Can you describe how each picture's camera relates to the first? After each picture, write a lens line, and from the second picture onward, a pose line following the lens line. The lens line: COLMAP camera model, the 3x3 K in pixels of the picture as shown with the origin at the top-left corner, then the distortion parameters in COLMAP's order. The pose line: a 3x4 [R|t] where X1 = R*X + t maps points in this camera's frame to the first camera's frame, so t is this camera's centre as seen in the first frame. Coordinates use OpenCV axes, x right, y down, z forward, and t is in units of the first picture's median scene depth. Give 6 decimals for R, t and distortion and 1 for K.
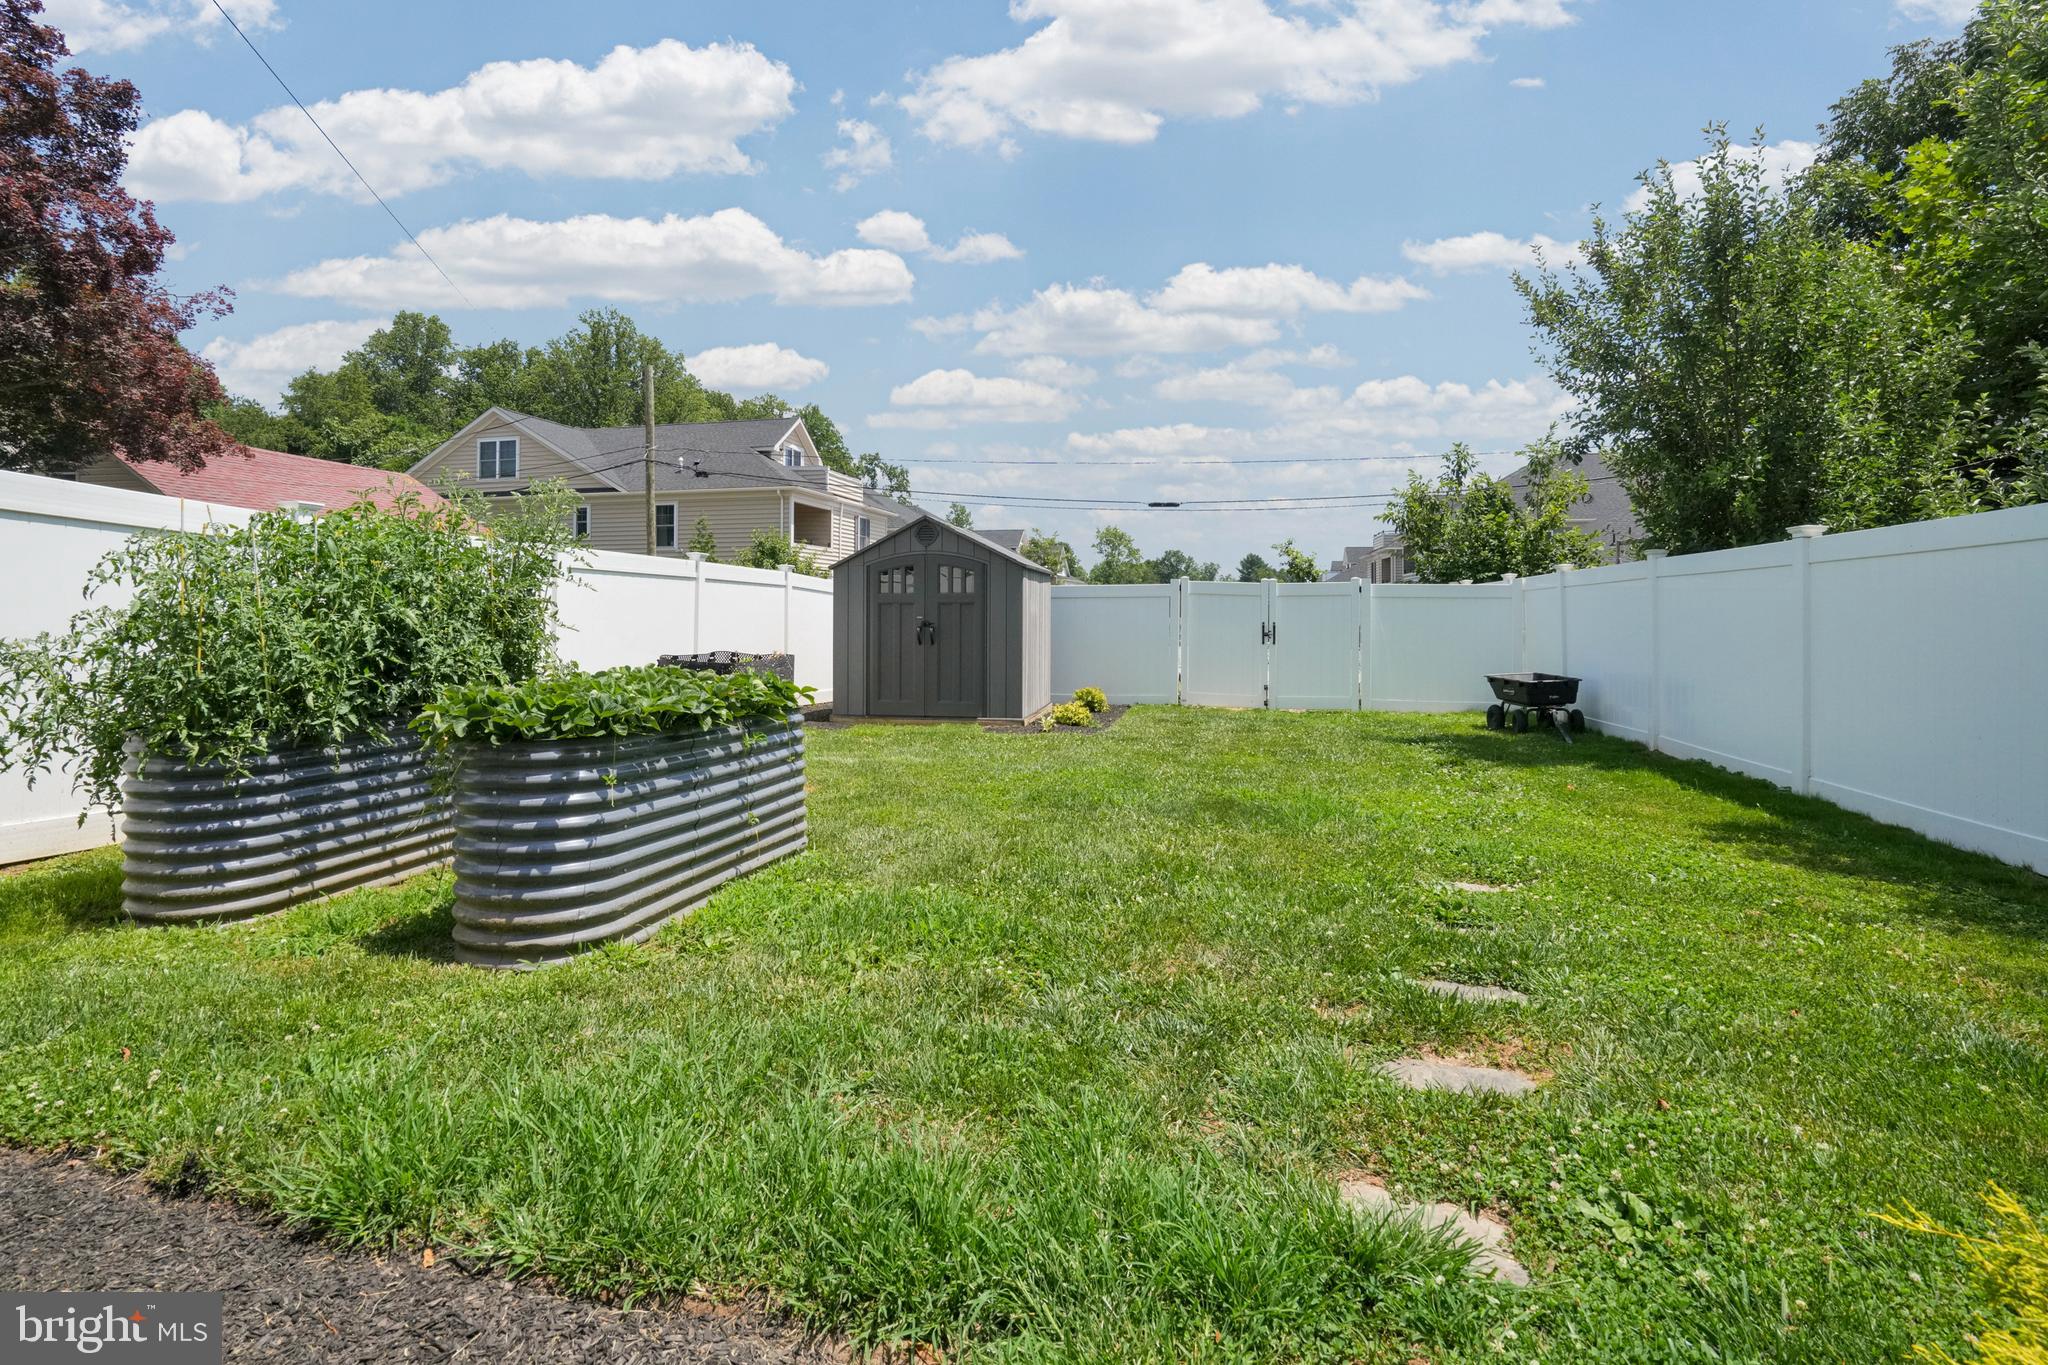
lens RADIAL K [[962.1, 0, 1017.6], [0, 962.1, 598.8], [0, 0, 1]] dist [-0.046272, 0.011838]
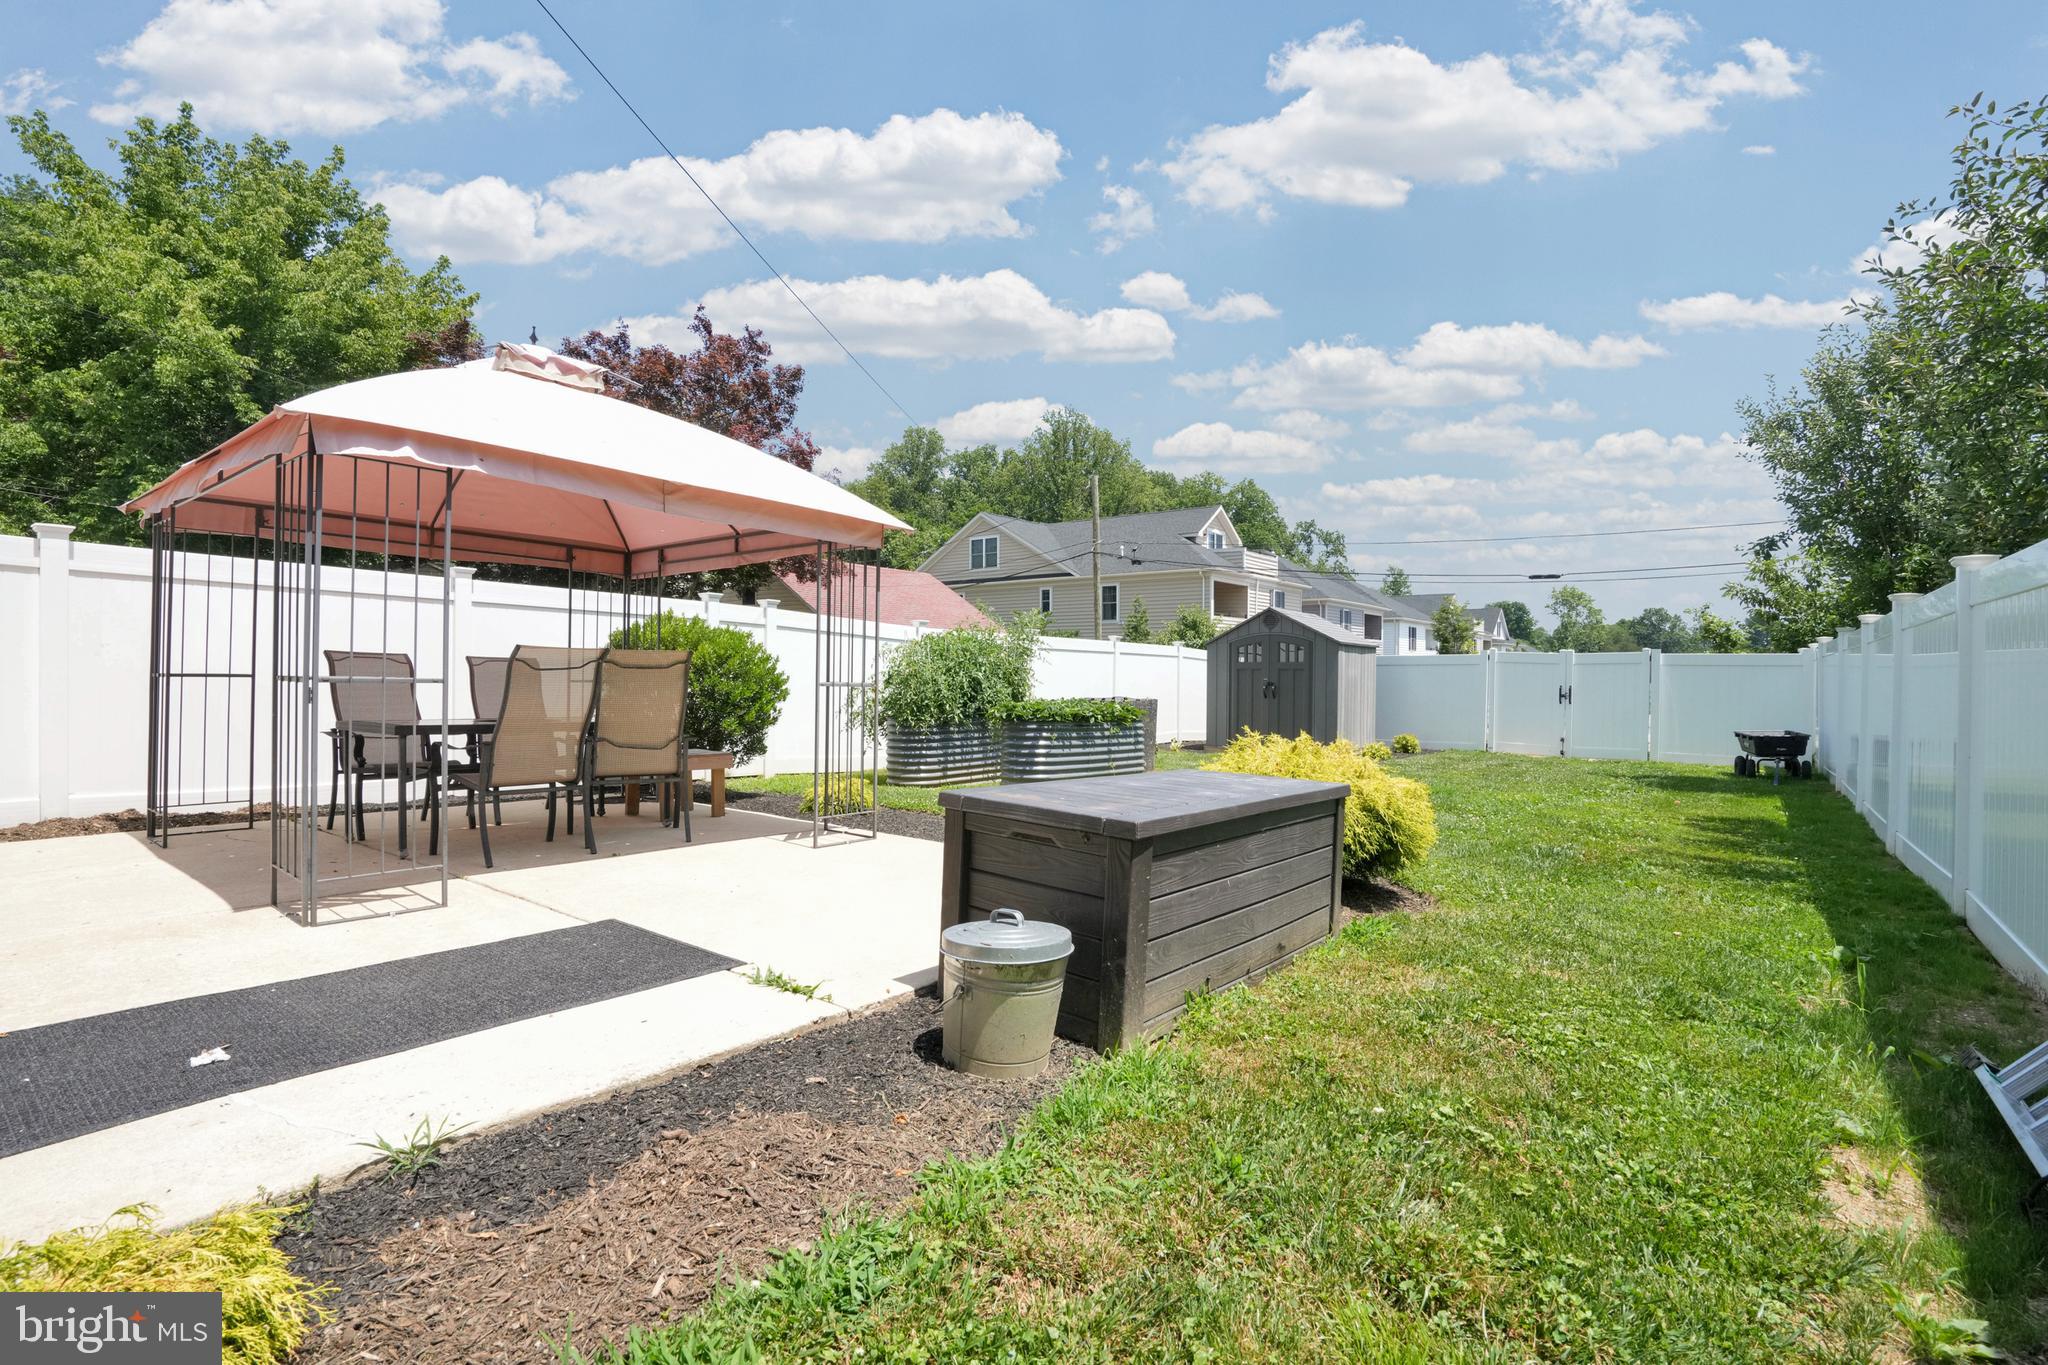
lens RADIAL K [[947.6, 0, 1021.0], [0, 947.6, 679.0], [0, 0, 1]] dist [-0.059934, 0.022697]
pose [[0.897991, 0.007735, -0.439946, 0.169920], [-0.000011, 0.999846, 0.017555, -0.004927], [0.440014, -0.015759, 0.897853, -0.368434]]
